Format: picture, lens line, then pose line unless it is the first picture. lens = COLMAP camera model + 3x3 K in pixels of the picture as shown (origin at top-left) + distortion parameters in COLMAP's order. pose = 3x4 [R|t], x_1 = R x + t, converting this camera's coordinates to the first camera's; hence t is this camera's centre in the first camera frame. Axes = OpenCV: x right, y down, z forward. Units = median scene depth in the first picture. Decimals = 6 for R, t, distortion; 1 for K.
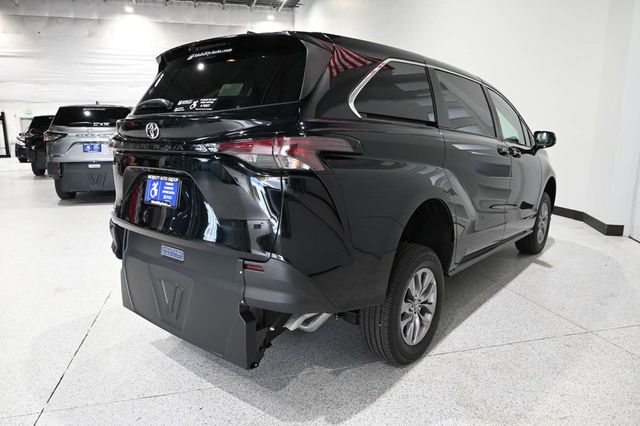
lens RADIAL K [[445.8, 0, 318.2], [0, 445.8, 217.7], [0, 0, 1]] dist [-0.002709, 0.025317]
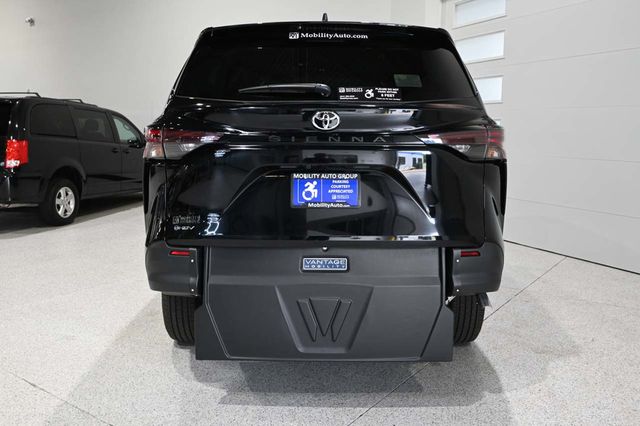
lens RADIAL K [[579.7, 0, 319.5], [0, 579.7, 211.0], [0, 0, 1]] dist [-0.034200, -0.003830]
pose [[0.761049, -0.083565, 0.643289, -0.465216], [0.114696, 0.993378, -0.006650, -0.006721], [-0.638474, 0.078843, 0.765594, 0.069732]]
